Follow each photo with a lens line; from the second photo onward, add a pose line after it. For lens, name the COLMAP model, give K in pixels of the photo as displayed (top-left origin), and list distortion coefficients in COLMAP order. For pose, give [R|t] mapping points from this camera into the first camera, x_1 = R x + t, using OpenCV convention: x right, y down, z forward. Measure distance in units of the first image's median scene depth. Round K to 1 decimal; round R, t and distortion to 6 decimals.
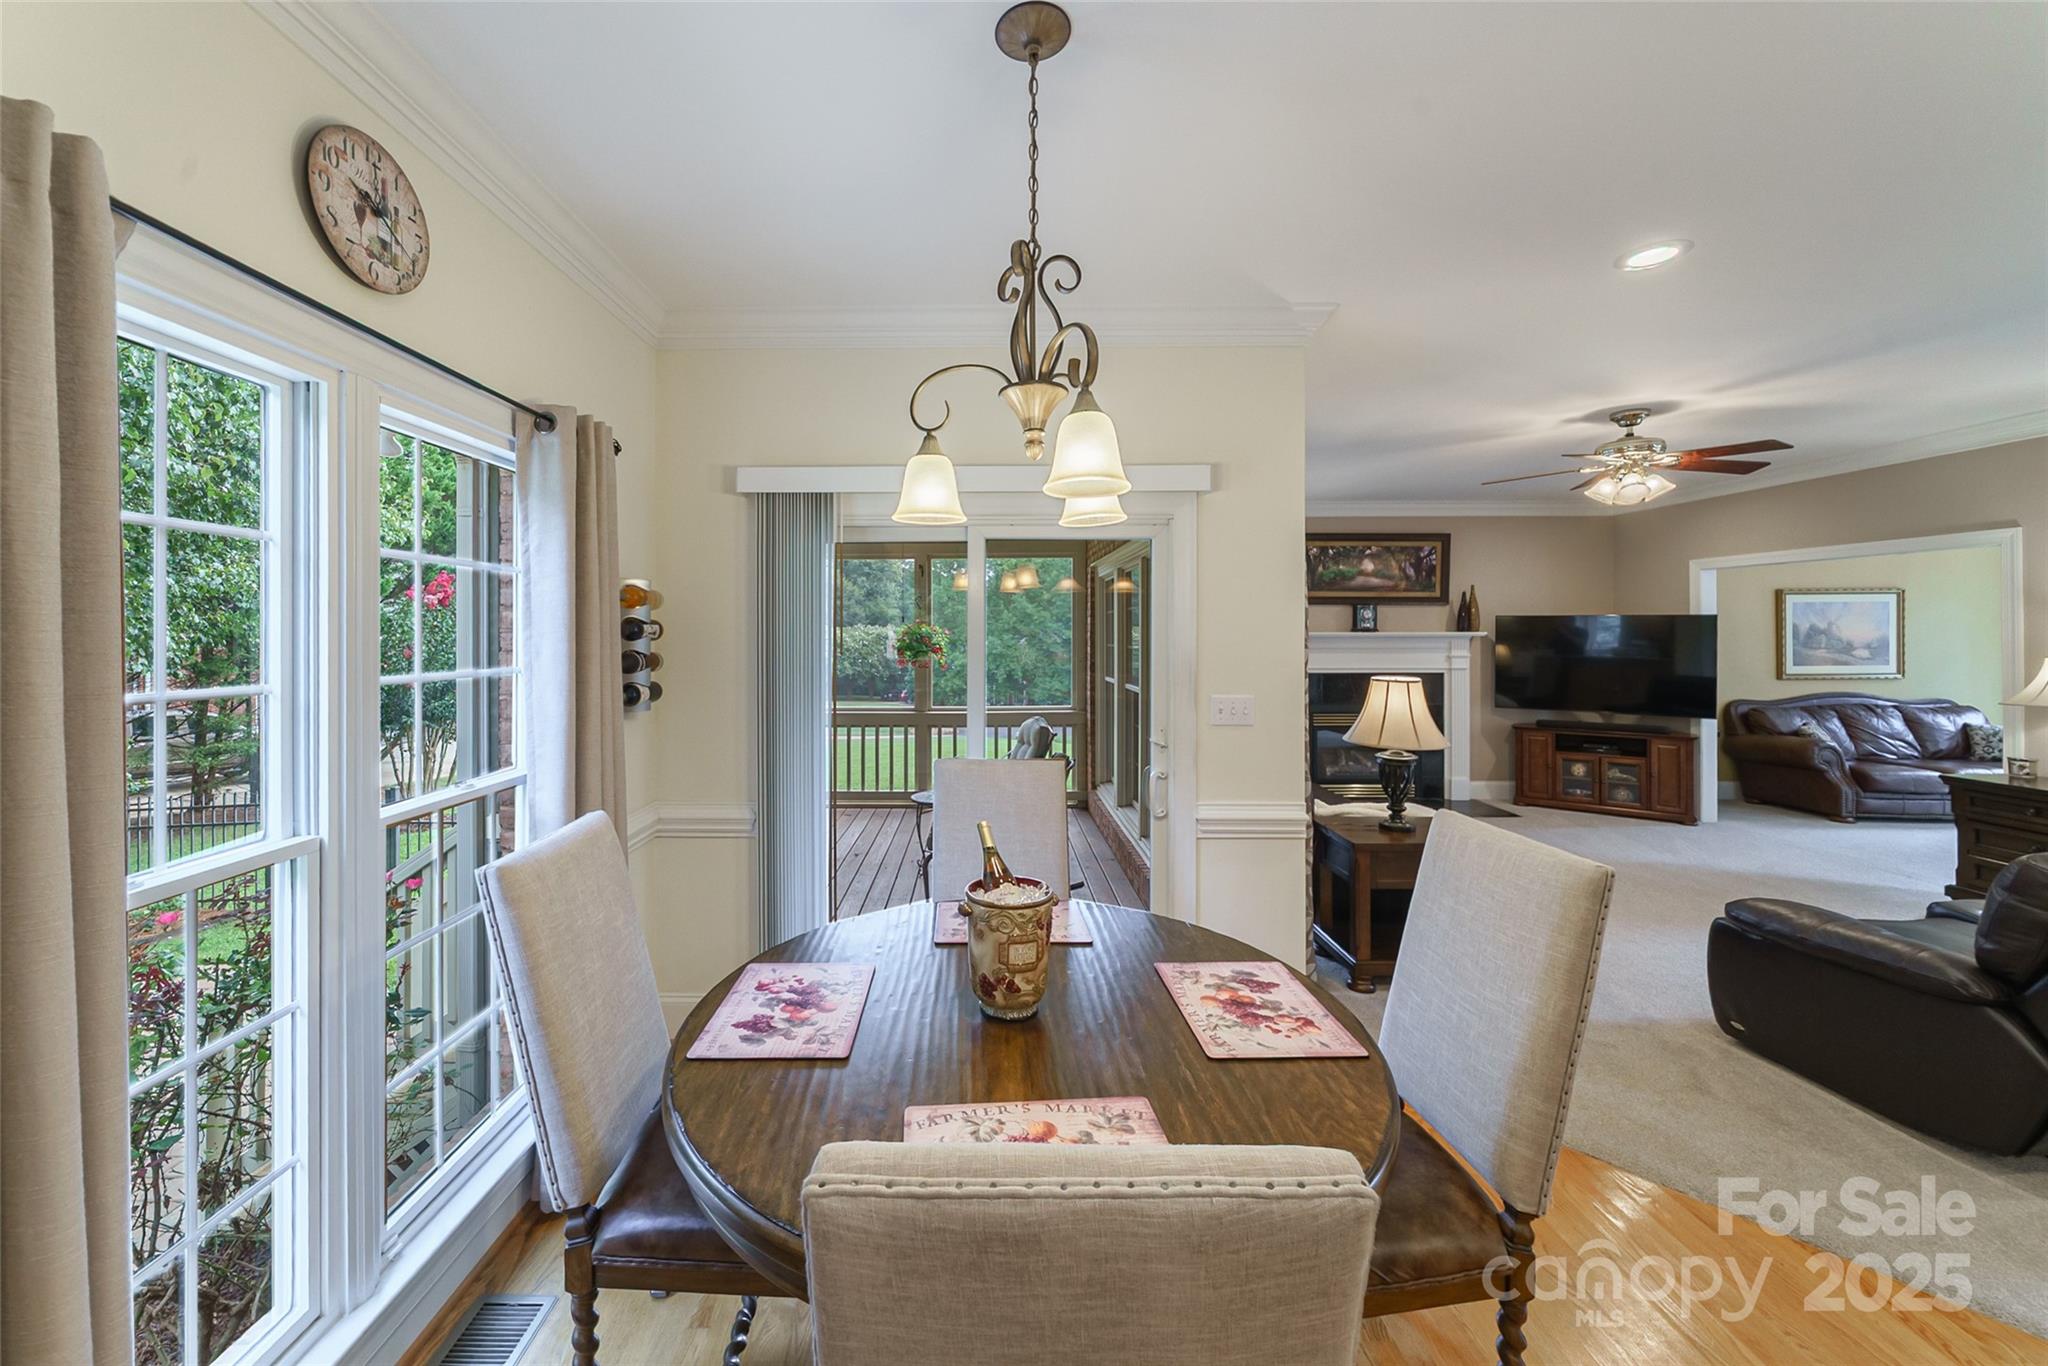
lens RADIAL K [[762.2, 0, 993.4], [0, 762.2, 629.6], [0, 0, 1]] dist [-0.003718, 0.000467]
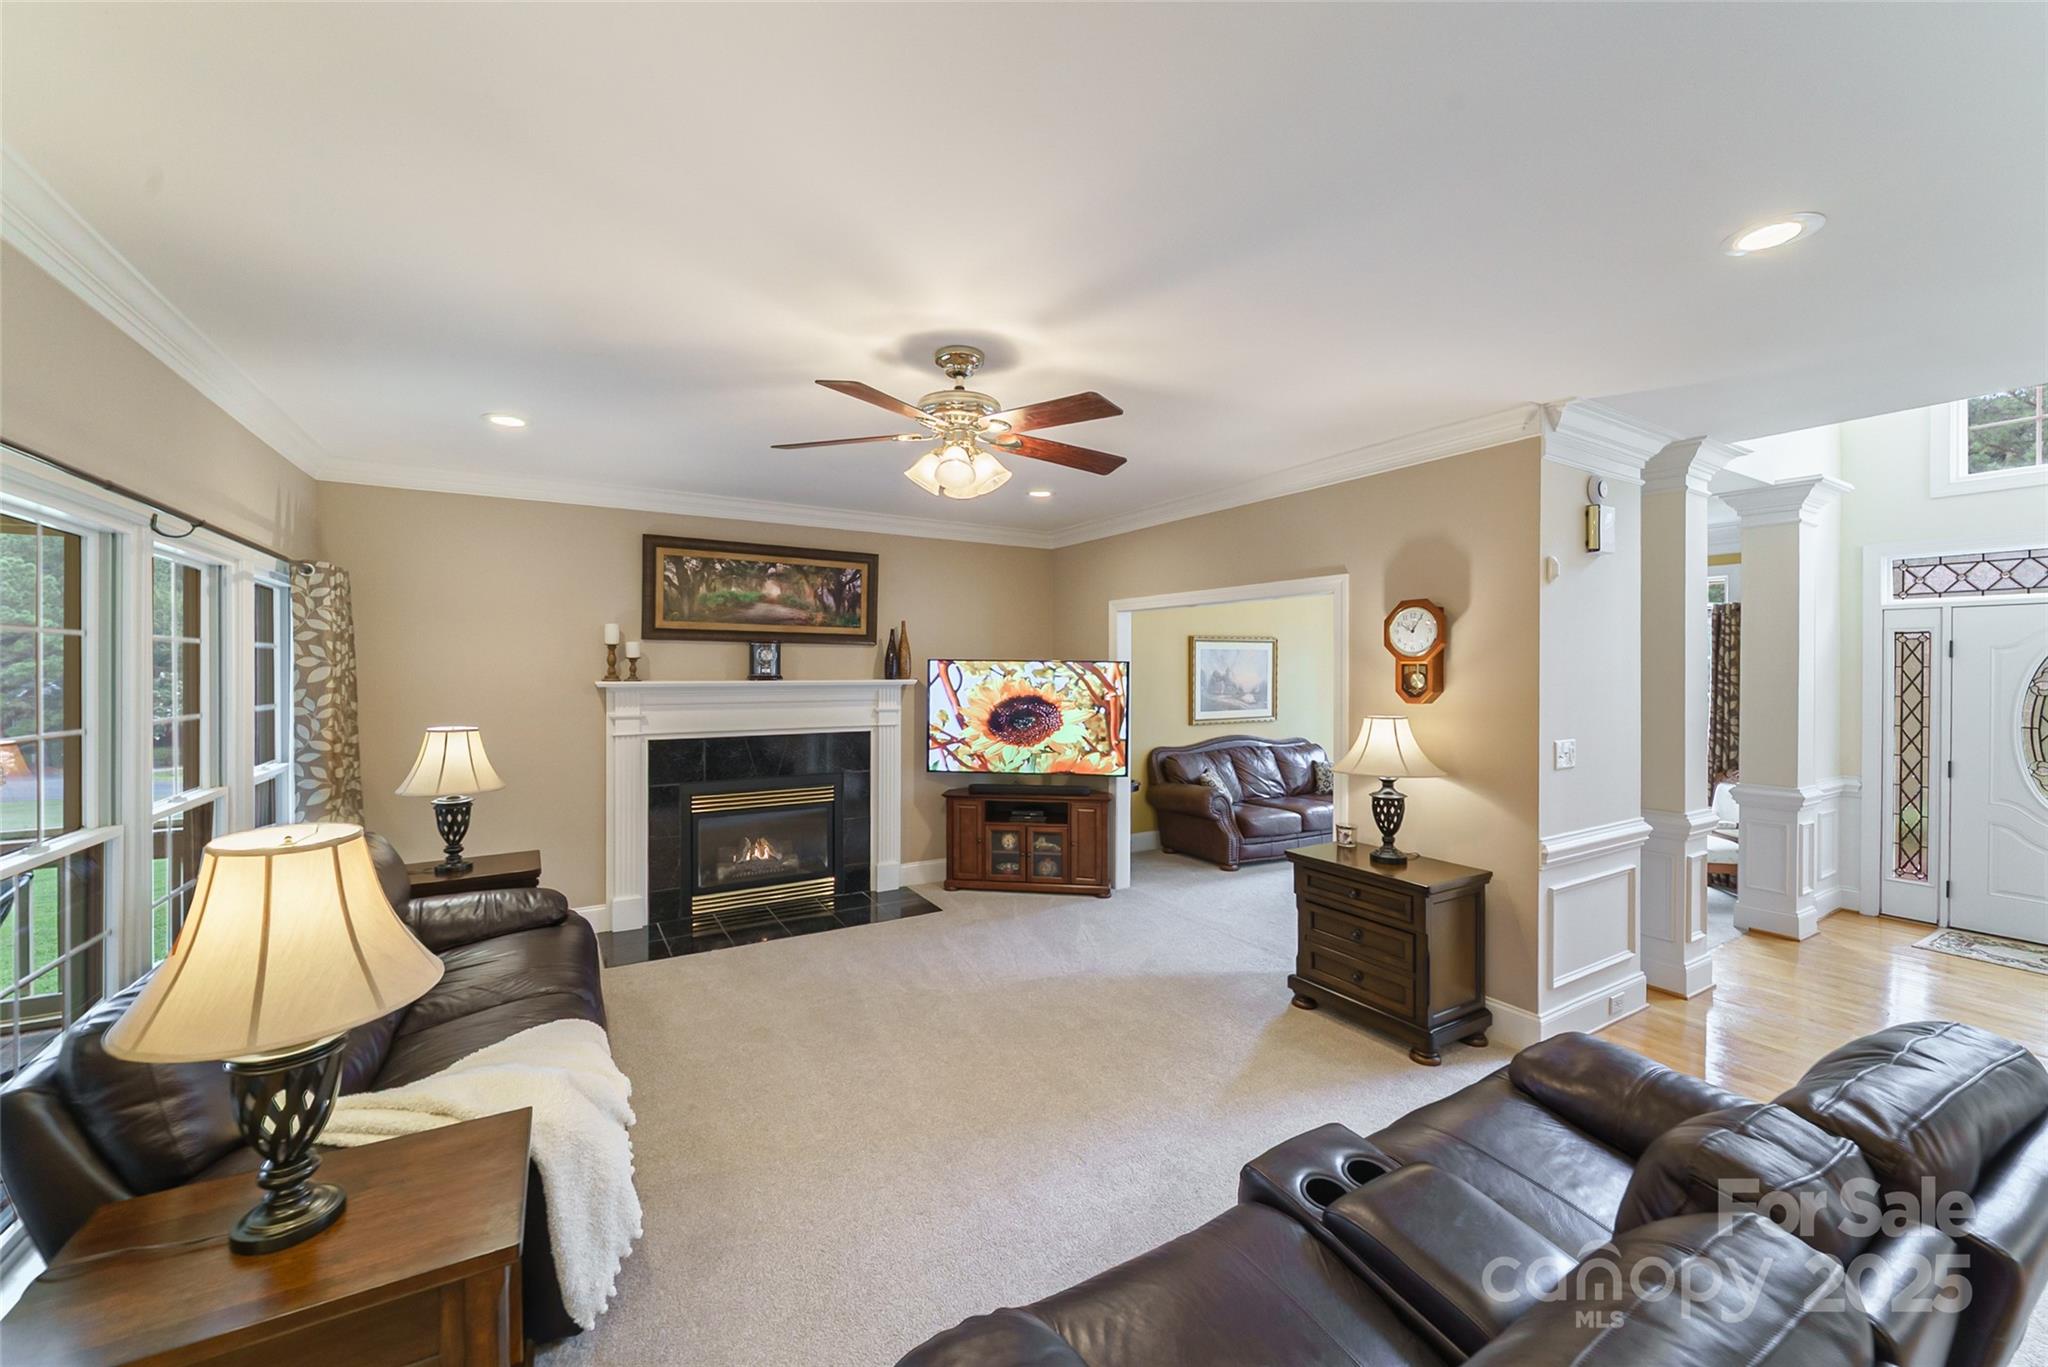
lens RADIAL K [[762.2, 0, 1024.7], [0, 762.2, 671.7], [0, 0, 1]] dist [-0.003718, 0.000467]
pose [[0.859609, 0.002513, 0.510946, 0.335560], [-0.007145, 0.999949, 0.007103, -0.011745], [-0.510903, -0.009756, 0.859583, 0.248830]]
